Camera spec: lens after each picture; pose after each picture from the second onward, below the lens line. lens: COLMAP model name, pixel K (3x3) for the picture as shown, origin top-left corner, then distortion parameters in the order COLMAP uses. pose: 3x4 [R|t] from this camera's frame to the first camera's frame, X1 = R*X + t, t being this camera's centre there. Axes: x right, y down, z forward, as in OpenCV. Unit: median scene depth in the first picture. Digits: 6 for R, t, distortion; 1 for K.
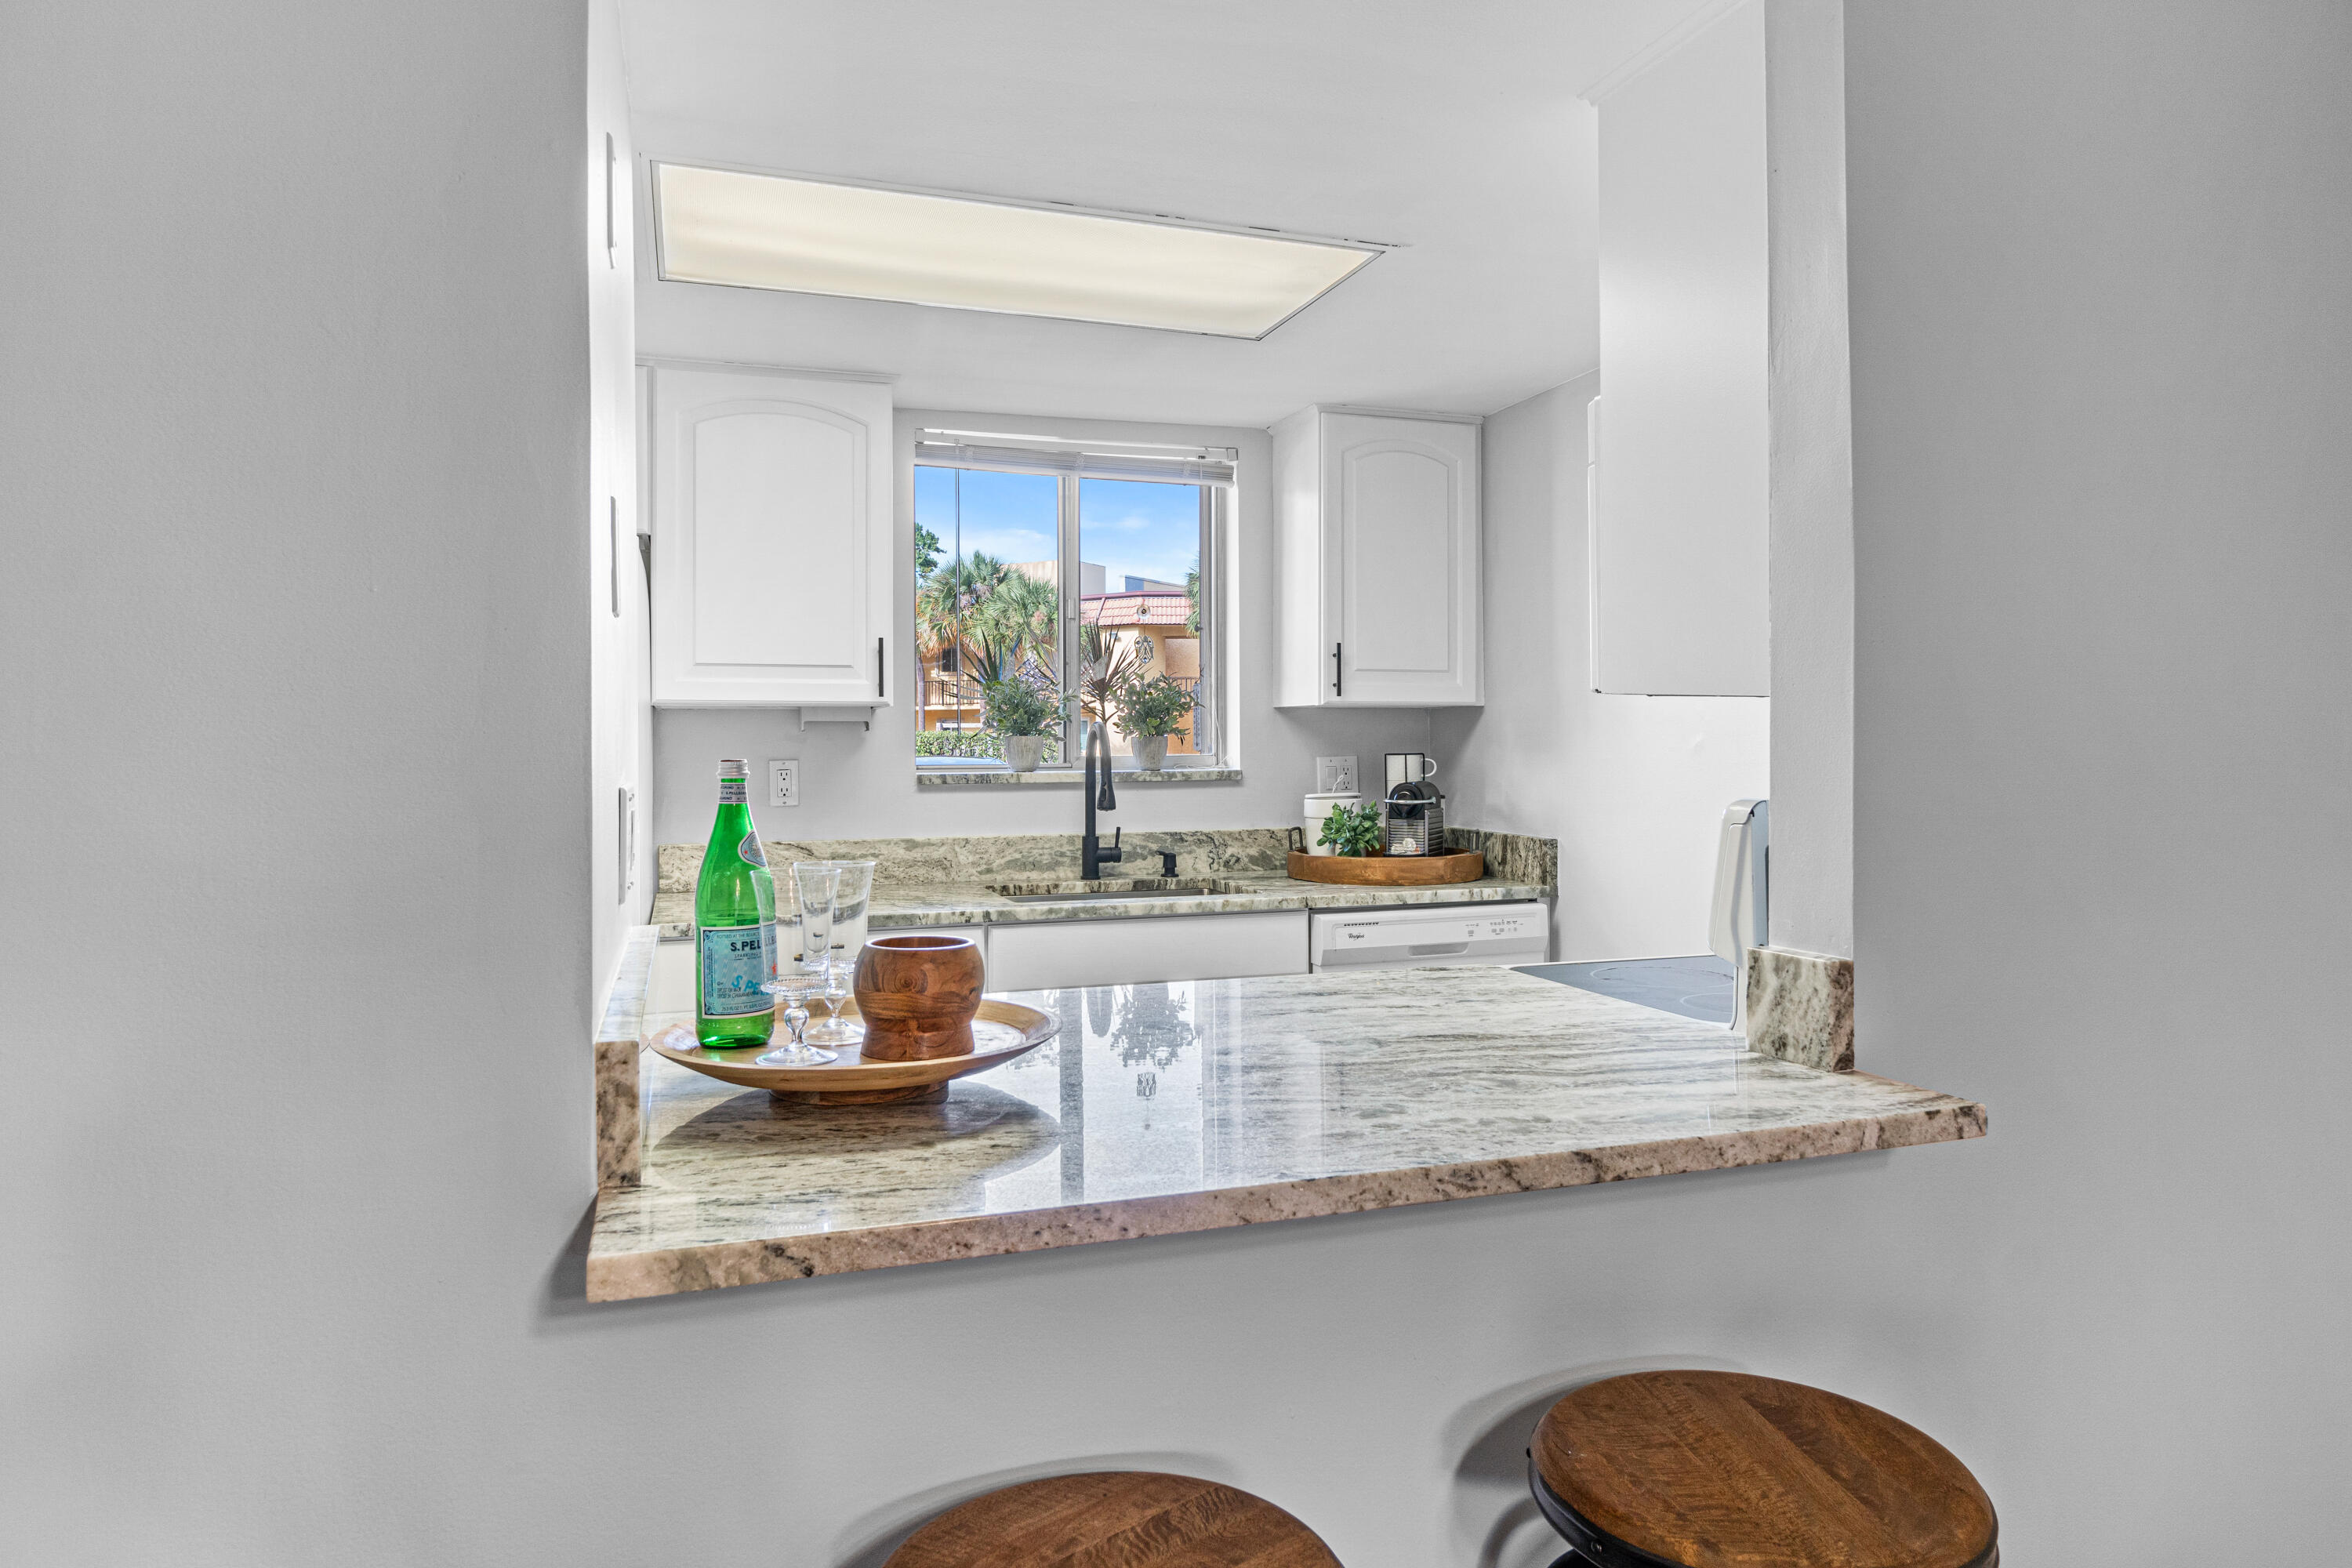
lens RADIAL K [[1426.6, 0, 1176.0], [0, 1426.6, 784.0], [0, 0, 1]] dist [-0.001617, 0.000367]
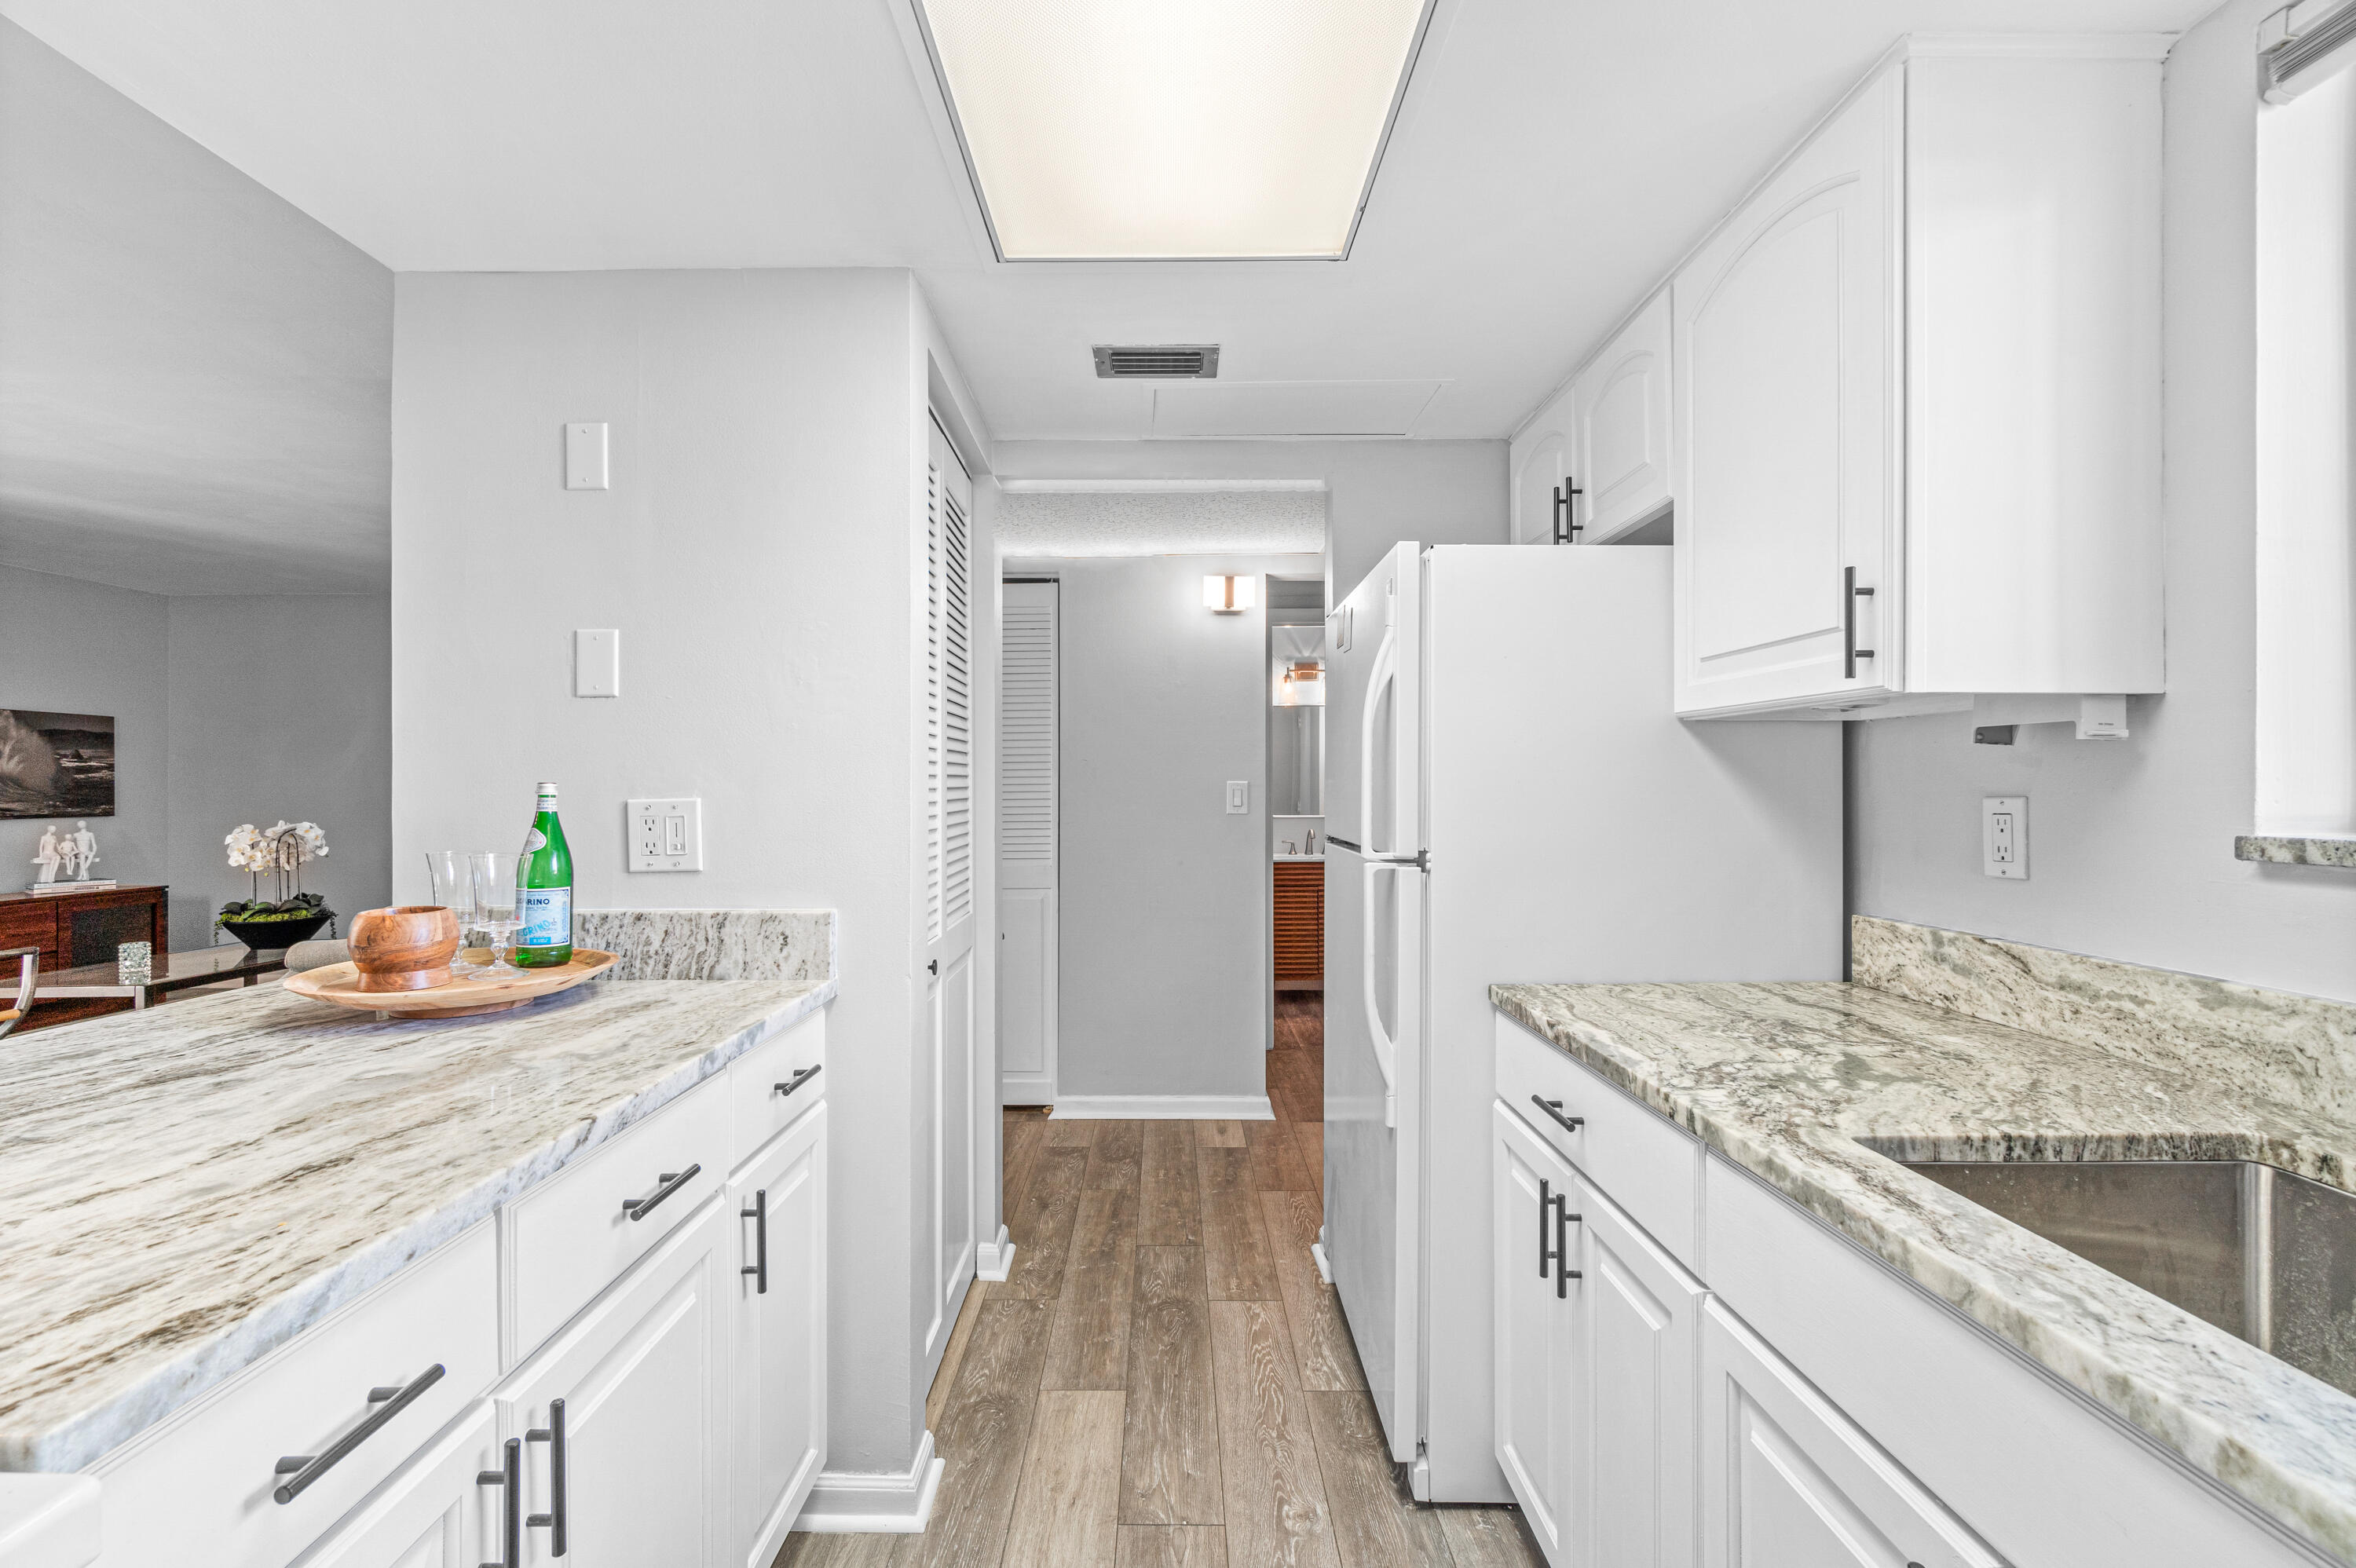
lens RADIAL K [[1031.3, 0, 1160.0], [0, 1031.3, 783.7], [0, 0, 1]] dist [-0.000083, 0.000040]
pose [[-0.321117, 0.000928, -0.947039, 0.215549], [-0.024671, 0.999652, 0.009345, -0.017134], [0.946718, 0.026365, -0.320982, 0.789975]]
